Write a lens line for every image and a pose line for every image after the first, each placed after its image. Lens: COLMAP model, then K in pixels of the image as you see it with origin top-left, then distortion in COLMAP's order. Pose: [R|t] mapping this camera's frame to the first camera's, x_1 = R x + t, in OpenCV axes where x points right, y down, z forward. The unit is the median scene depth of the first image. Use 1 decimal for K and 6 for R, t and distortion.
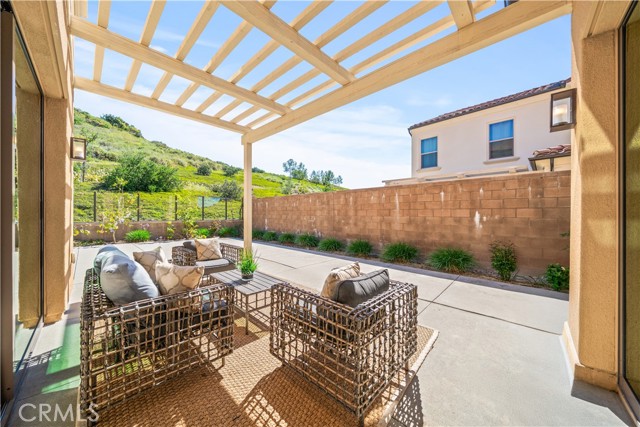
lens RADIAL K [[224.4, 0, 316.3], [0, 224.4, 213.4], [0, 0, 1]] dist [-0.000946, -0.000051]
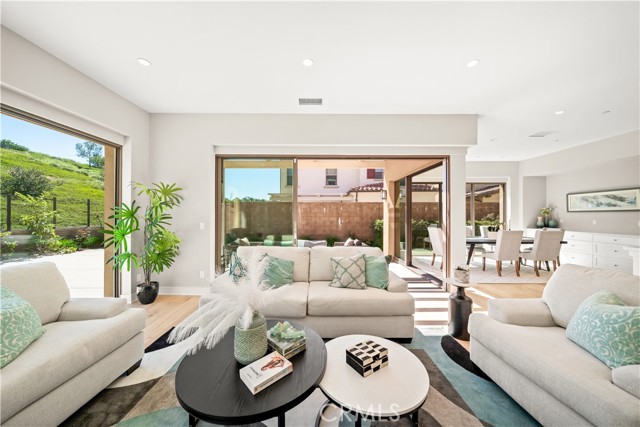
lens RADIAL K [[218.0, 0, 318.4], [0, 218.0, 213.4], [0, 0, 1]] dist [0.000115, 0.000000]
pose [[0.724273, 0.001264, 0.689512, -0.432030], [-0.000643, 0.999999, -0.001159, -0.025650], [-0.689513, 0.000396, 0.724273, -0.174383]]
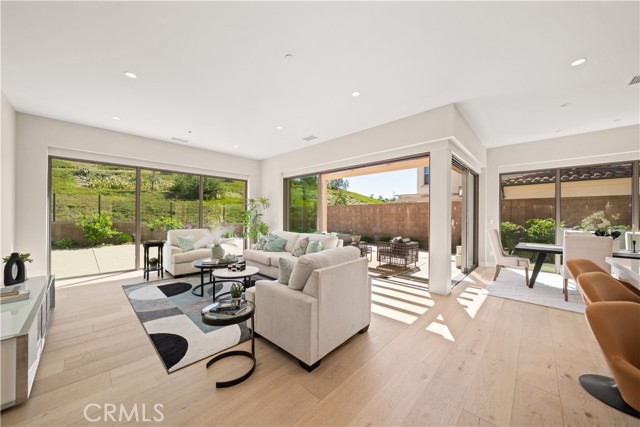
lens RADIAL K [[226.4, 0, 320.0], [0, 226.4, 213.5], [0, 0, 1]] dist [-0.000608, -0.000056]
pose [[0.999981, 0.004509, 0.004104, -0.196157], [-0.004472, 0.999950, -0.008917, -0.018313], [-0.004144, 0.008898, 0.999952, -0.440573]]
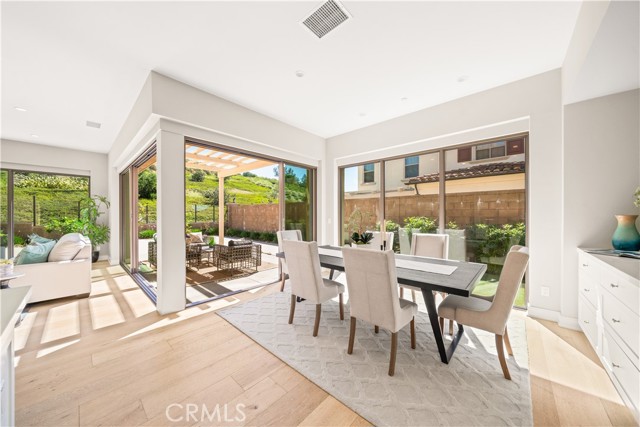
lens RADIAL K [[222.0, 0, 317.1], [0, 222.0, 214.2], [0, 0, 1]] dist [-0.000794, -0.000036]
pose [[0.999689, -0.000944, 0.024917, 0.204968], [0.001010, 0.999996, -0.002637, -0.016824], [-0.024914, 0.002661, 0.999686, -0.370675]]
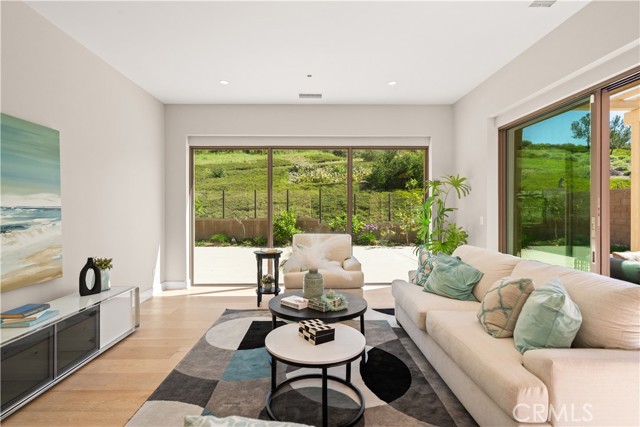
lens RADIAL K [[319.4, 0, 316.9], [0, 319.4, 212.6], [0, 0, 1]] dist [0.004167, 0.000683]
pose [[0.705219, 0.002193, -0.708986, -0.170232], [0.003074, 0.999976, 0.006152, -0.019086], [0.708983, -0.006518, 0.705195, -0.246889]]
